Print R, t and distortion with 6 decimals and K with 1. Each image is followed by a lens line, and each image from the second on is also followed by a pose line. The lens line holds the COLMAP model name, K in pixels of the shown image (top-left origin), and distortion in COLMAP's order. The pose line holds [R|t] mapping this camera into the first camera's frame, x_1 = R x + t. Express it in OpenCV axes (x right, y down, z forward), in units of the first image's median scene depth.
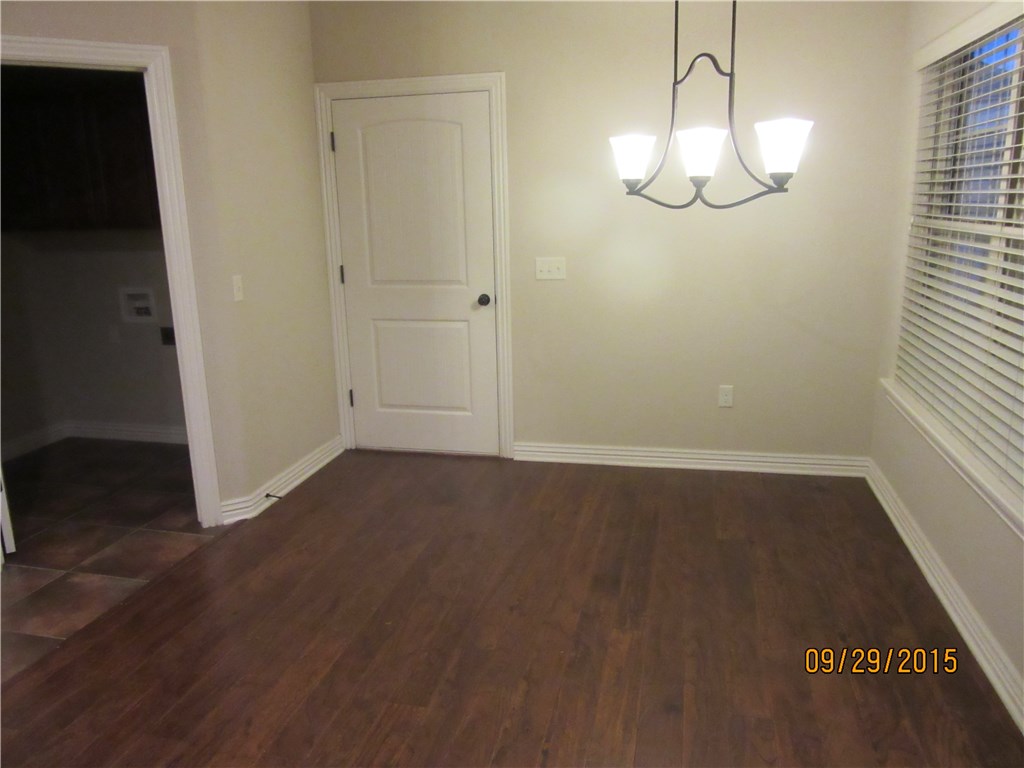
lens RADIAL K [[777.4, 0, 511.4], [0, 777.4, 376.9], [0, 0, 1]] dist [0.029630, 0.010038]
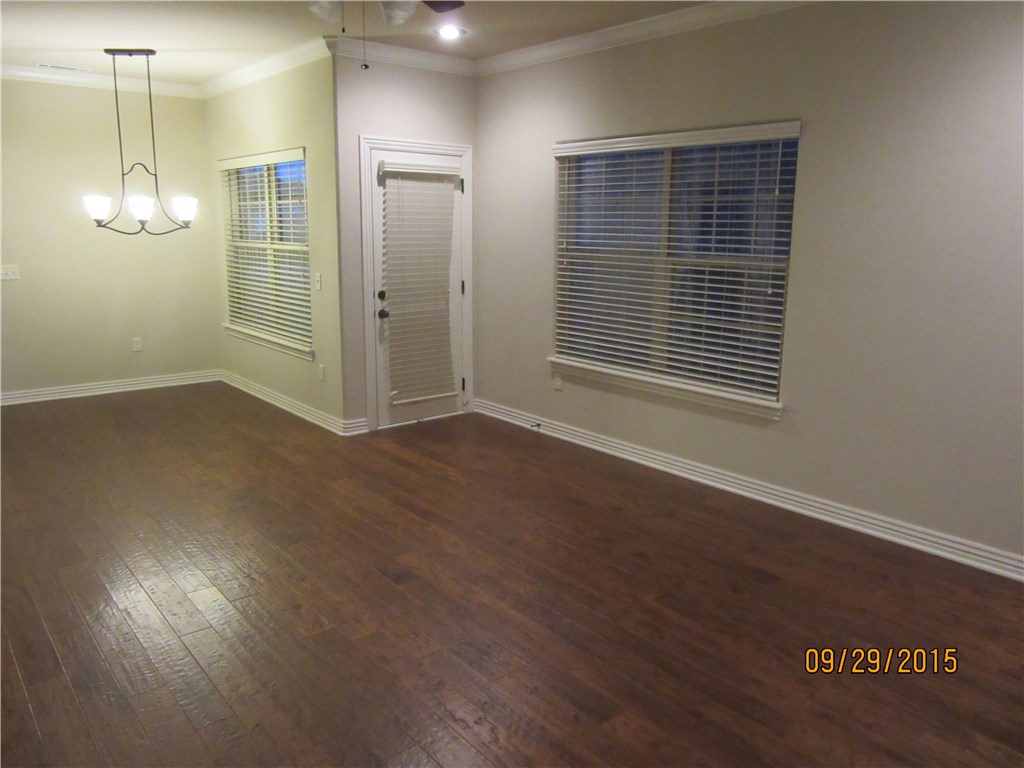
lens RADIAL K [[777.4, 0, 507.2], [0, 777.4, 381.8], [0, 0, 1]] dist [0.029630, 0.010038]
pose [[0.616728, -0.137234, 0.775122, -0.851335], [0.160542, 0.985918, 0.046819, 0.233147], [-0.770632, 0.095565, 0.630074, -1.045416]]
